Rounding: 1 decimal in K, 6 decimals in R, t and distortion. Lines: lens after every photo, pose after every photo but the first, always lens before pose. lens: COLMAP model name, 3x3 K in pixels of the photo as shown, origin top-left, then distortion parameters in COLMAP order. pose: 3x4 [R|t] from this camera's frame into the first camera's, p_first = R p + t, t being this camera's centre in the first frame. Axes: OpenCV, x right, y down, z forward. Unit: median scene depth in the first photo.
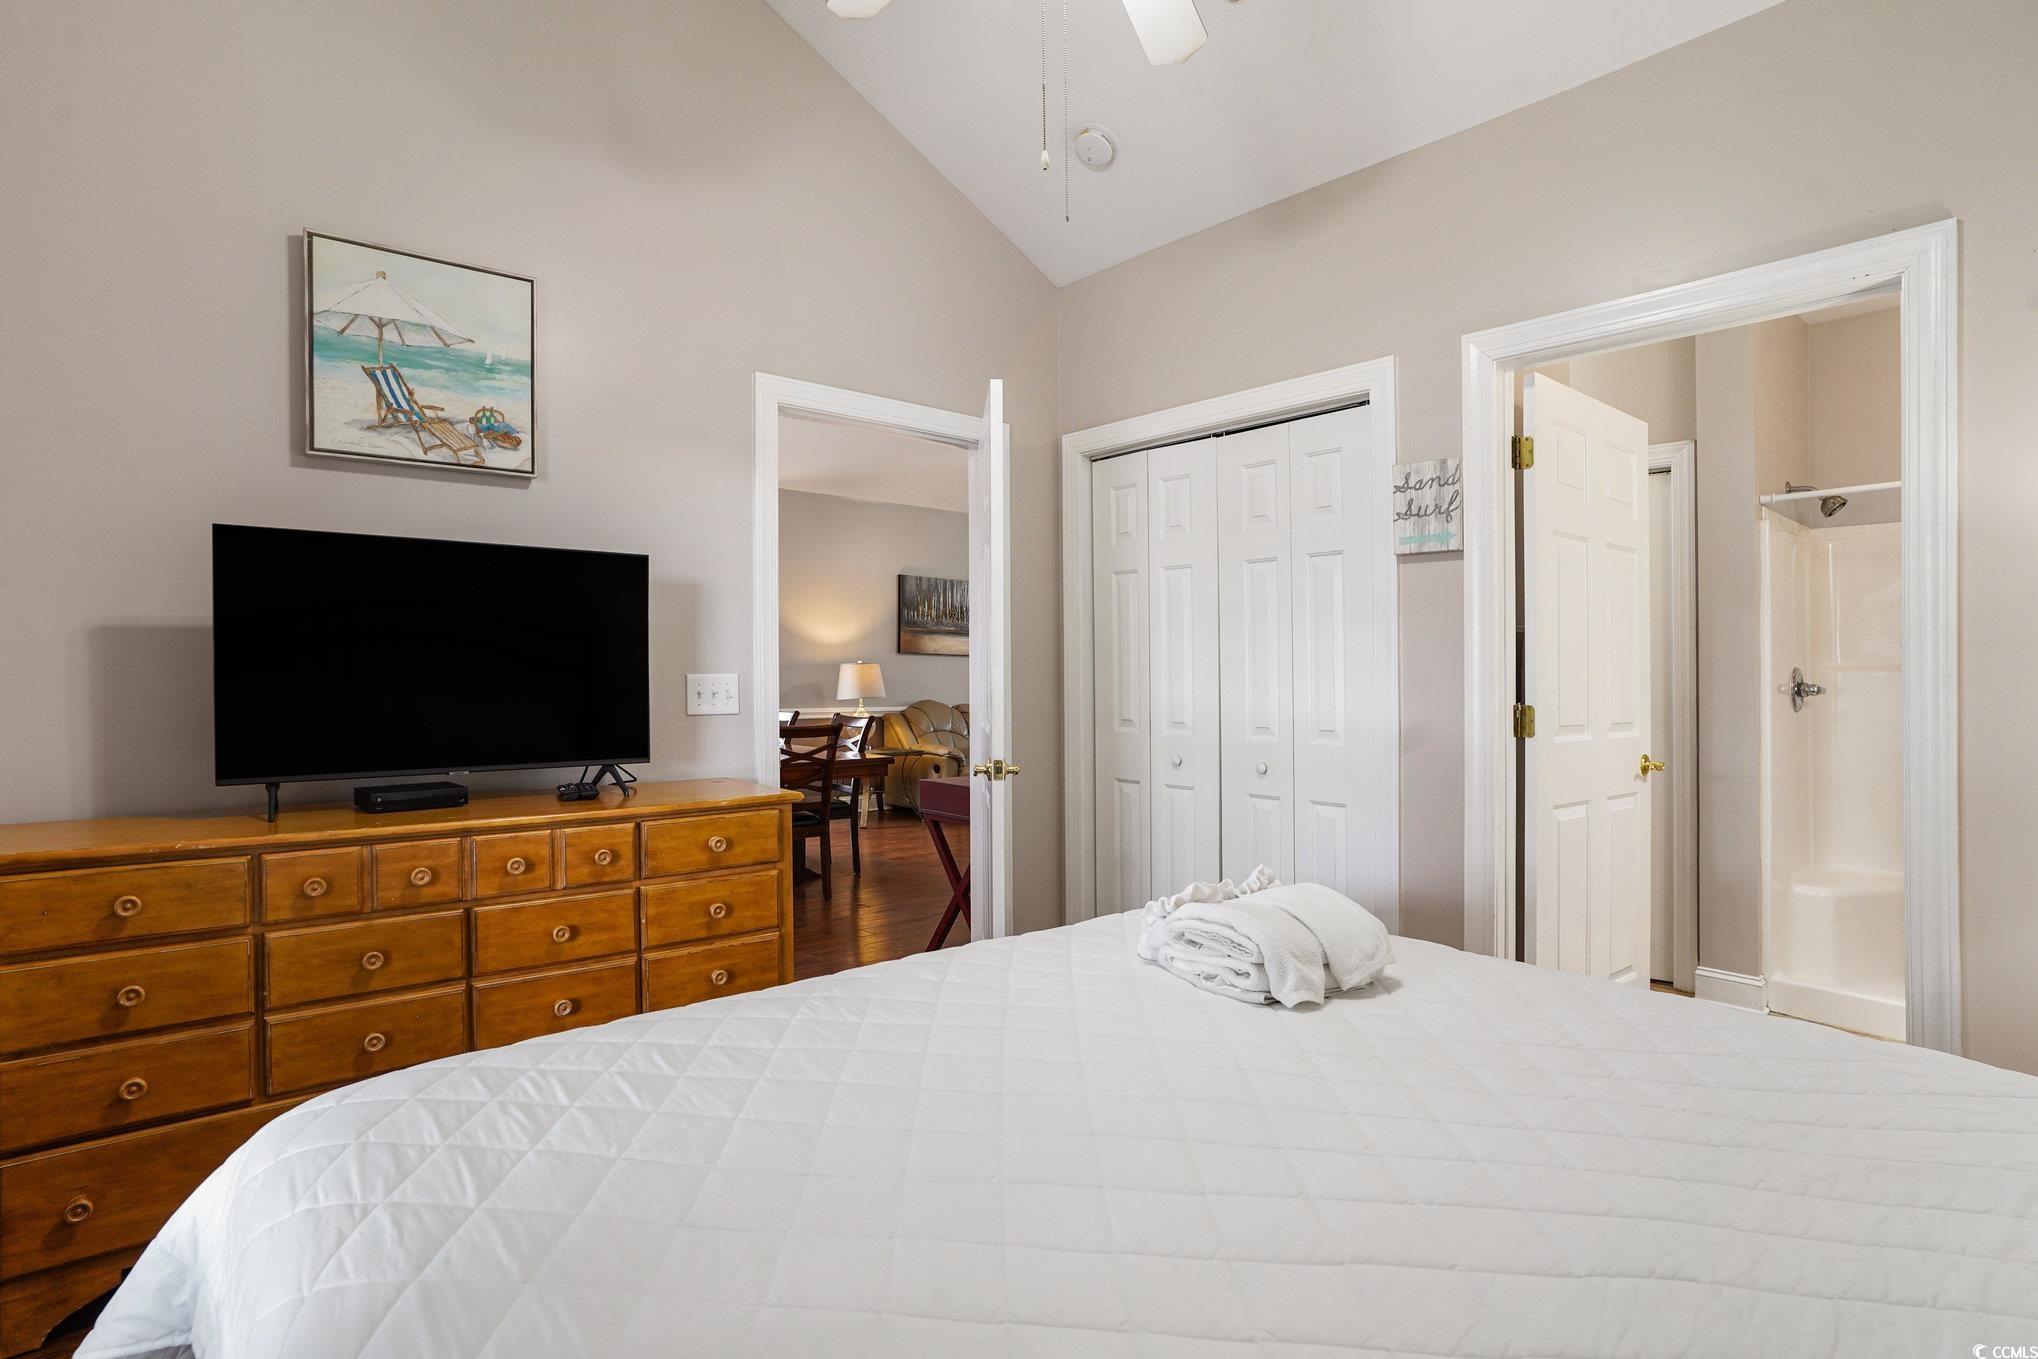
lens RADIAL K [[1027.8, 0, 1017.6], [0, 1027.8, 678.8], [0, 0, 1]] dist [-0.044093, 0.005766]
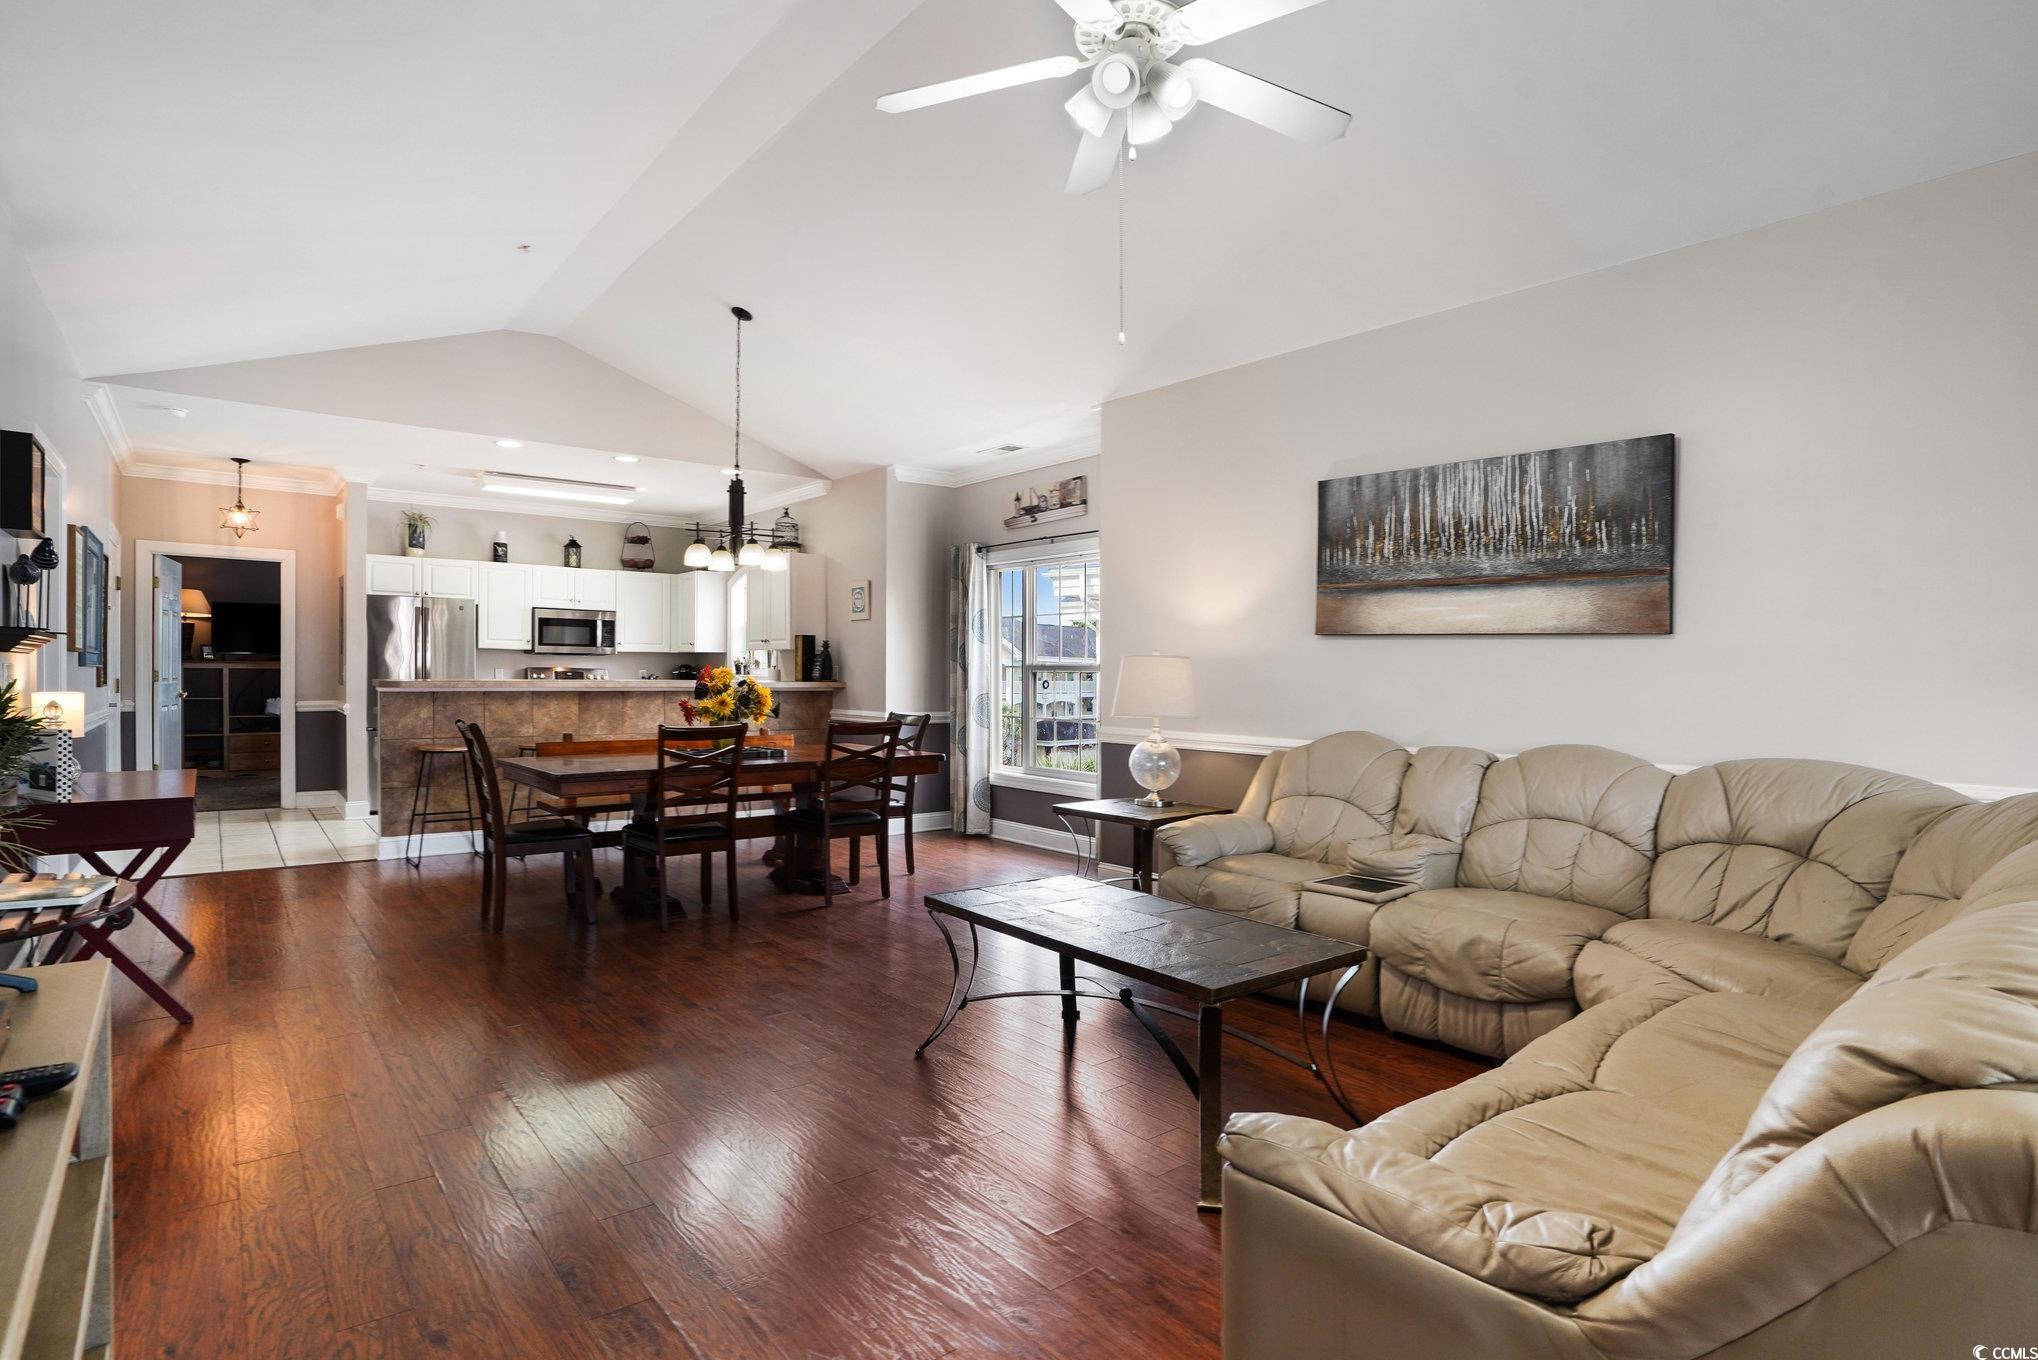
lens RADIAL K [[1027.8, 0, 1014.9], [0, 1027.8, 675.0], [0, 0, 1]] dist [-0.044093, 0.005766]
pose [[-0.023398, 0.004081, -0.999718, 0.390873], [-0.013408, 0.999900, 0.004395, -0.005808], [0.999636, 0.013507, -0.023341, 0.850324]]
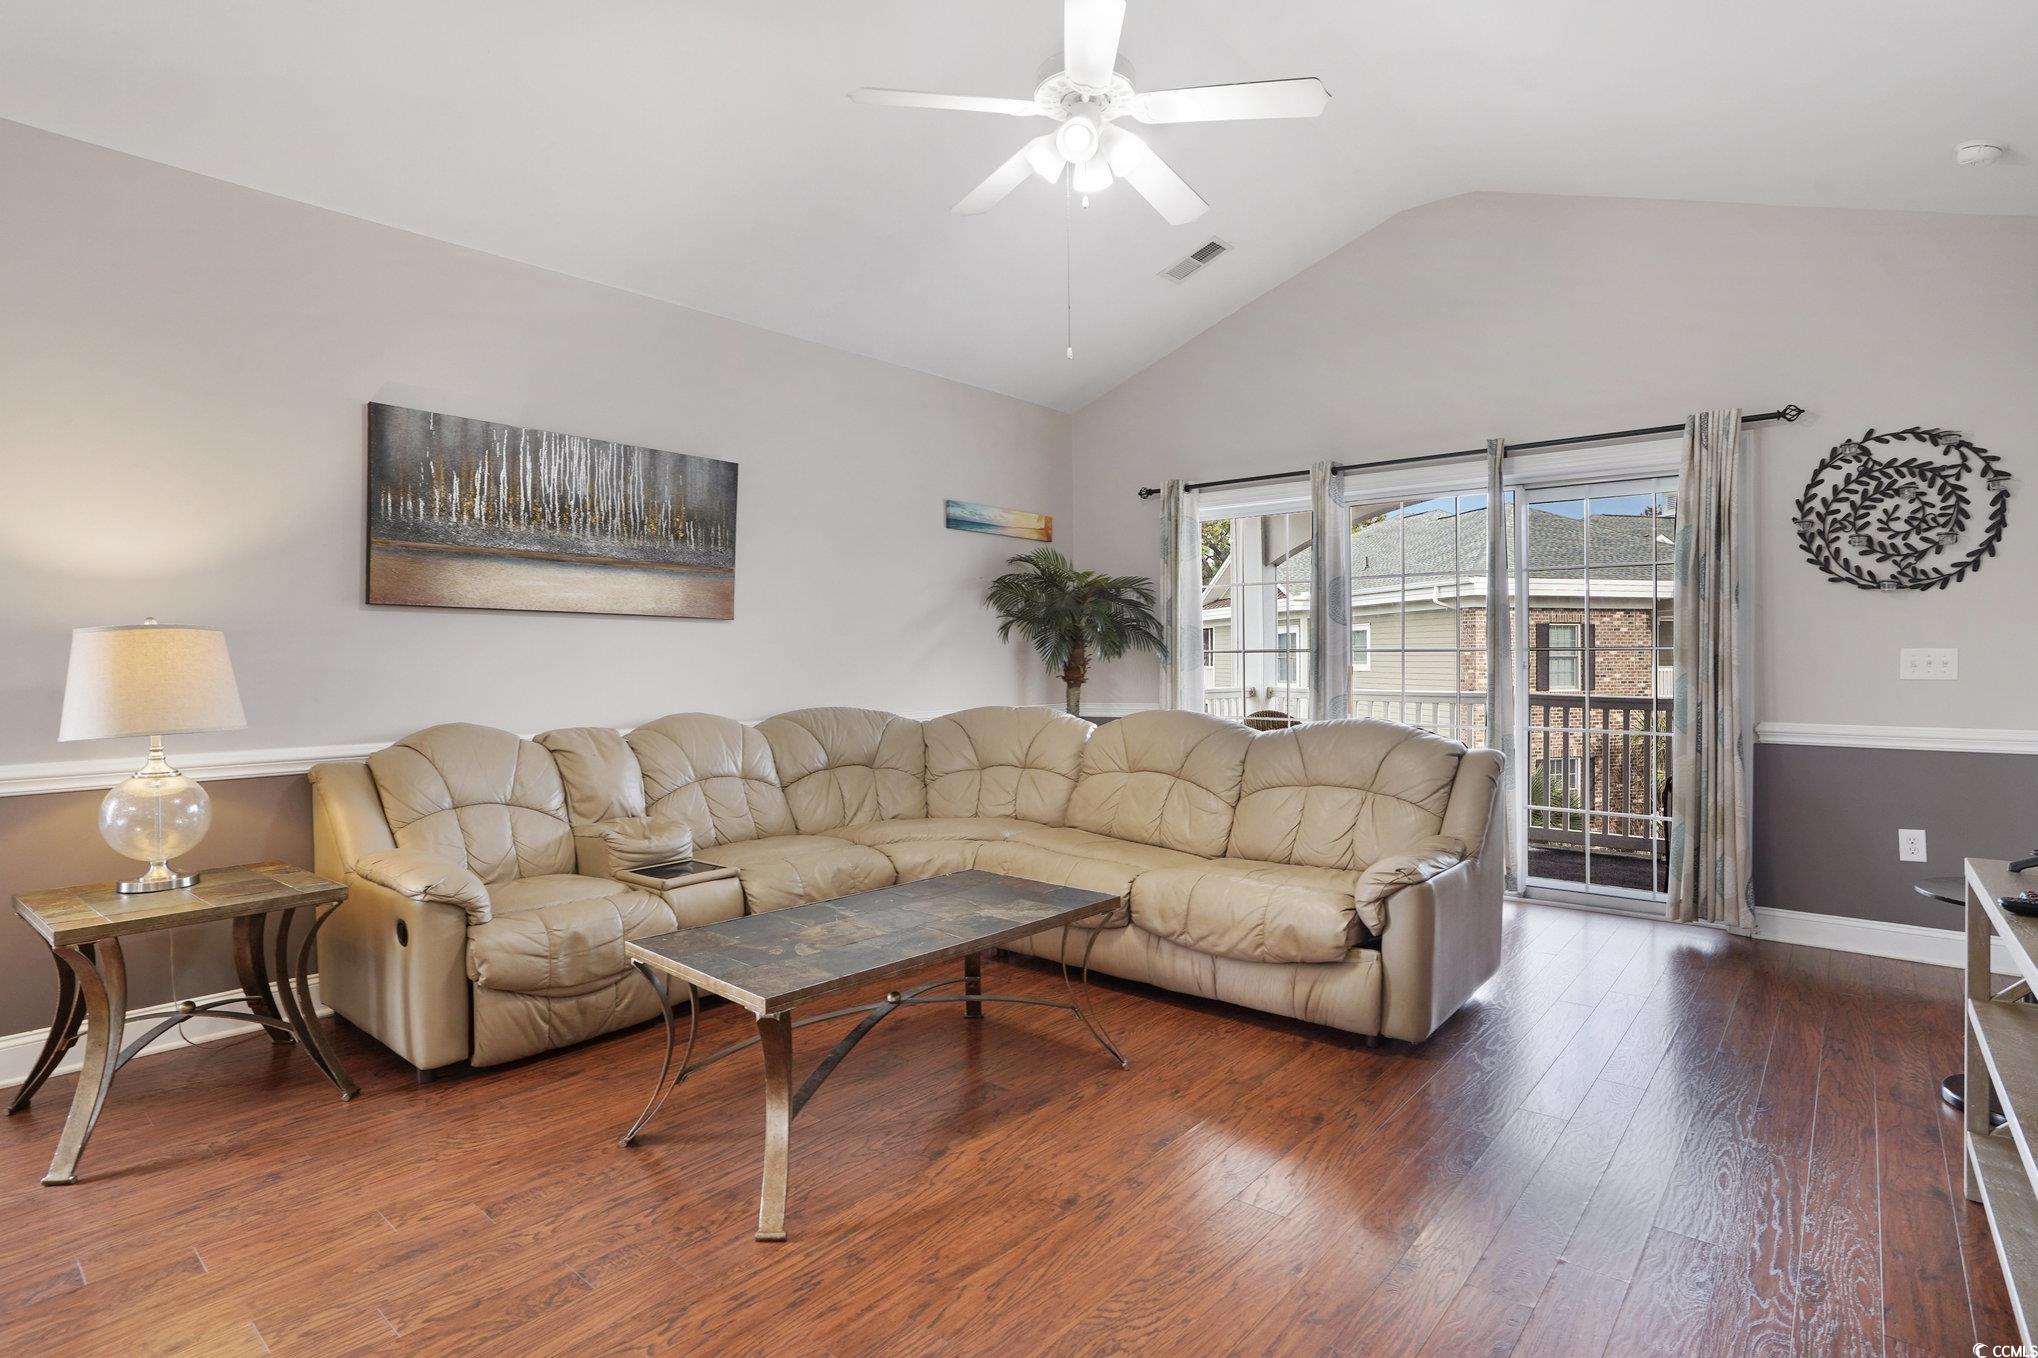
lens RADIAL K [[1027.8, 0, 1013.0], [0, 1027.8, 662.1], [0, 0, 1]] dist [-0.044093, 0.005766]
pose [[0.990621, -0.006421, 0.136490, 0.071573], [0.006258, 0.999979, 0.001622, -0.002789], [-0.136498, -0.000753, 0.990640, 0.583340]]
